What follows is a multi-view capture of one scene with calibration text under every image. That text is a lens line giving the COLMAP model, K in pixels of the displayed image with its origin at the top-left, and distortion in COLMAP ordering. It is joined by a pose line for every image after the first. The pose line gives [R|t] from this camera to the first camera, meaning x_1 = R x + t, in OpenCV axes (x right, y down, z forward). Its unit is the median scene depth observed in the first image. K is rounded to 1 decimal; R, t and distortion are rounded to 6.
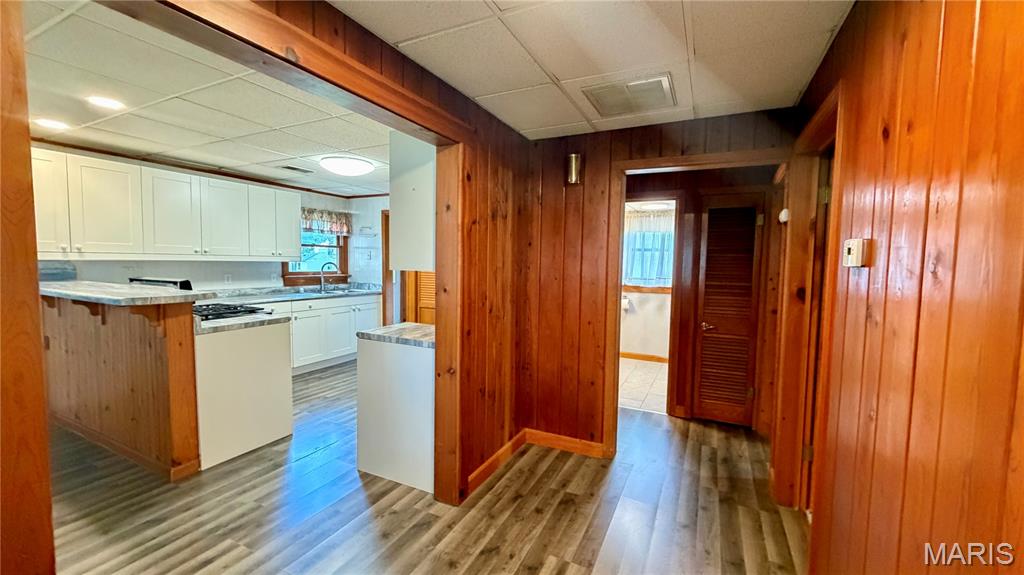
lens RADIAL K [[406.2, 0, 507.6], [0, 406.2, 288.4], [0, 0, 1]] dist [-0.002307, -0.000481]
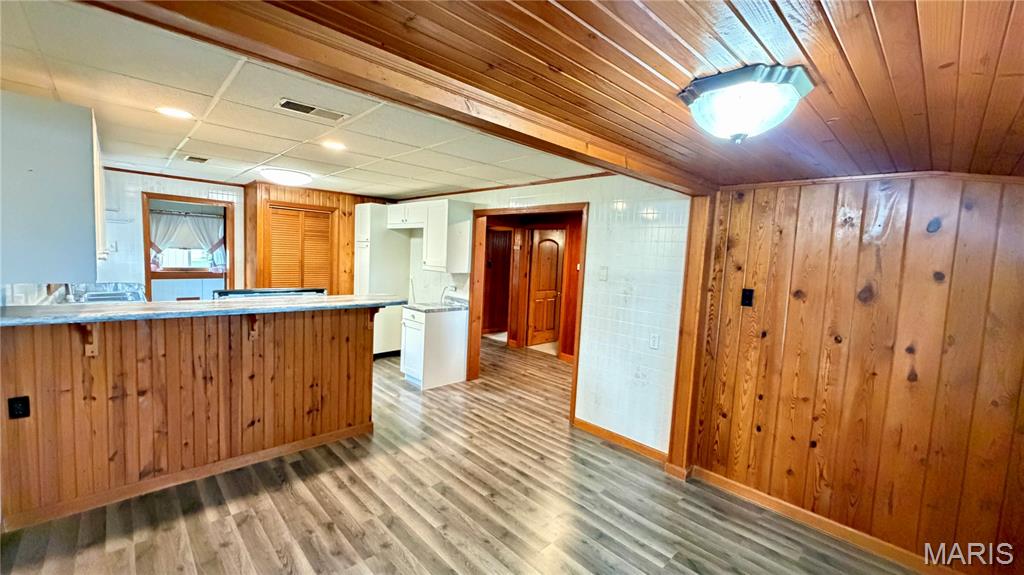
lens RADIAL K [[406.2, 0, 512.0], [0, 406.2, 287.6], [0, 0, 1]] dist [-0.002307, -0.000481]
pose [[0.336329, -0.077305, 0.938566, -0.880947], [0.019983, 0.996987, 0.074956, -0.050557], [-0.941532, -0.006455, 0.336860, 0.037728]]
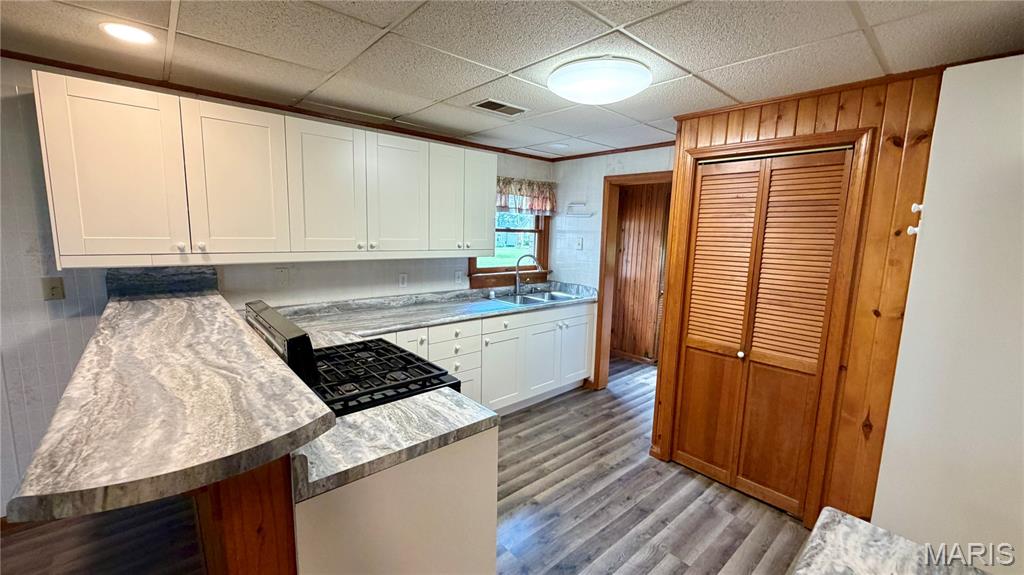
lens RADIAL K [[406.2, 0, 508.8], [0, 406.2, 286.5], [0, 0, 1]] dist [-0.002307, -0.000481]
pose [[0.927303, 0.057255, -0.369906, -0.212068], [-0.033595, 0.996974, 0.070096, -0.058993], [0.372800, -0.052573, 0.926421, 0.343485]]
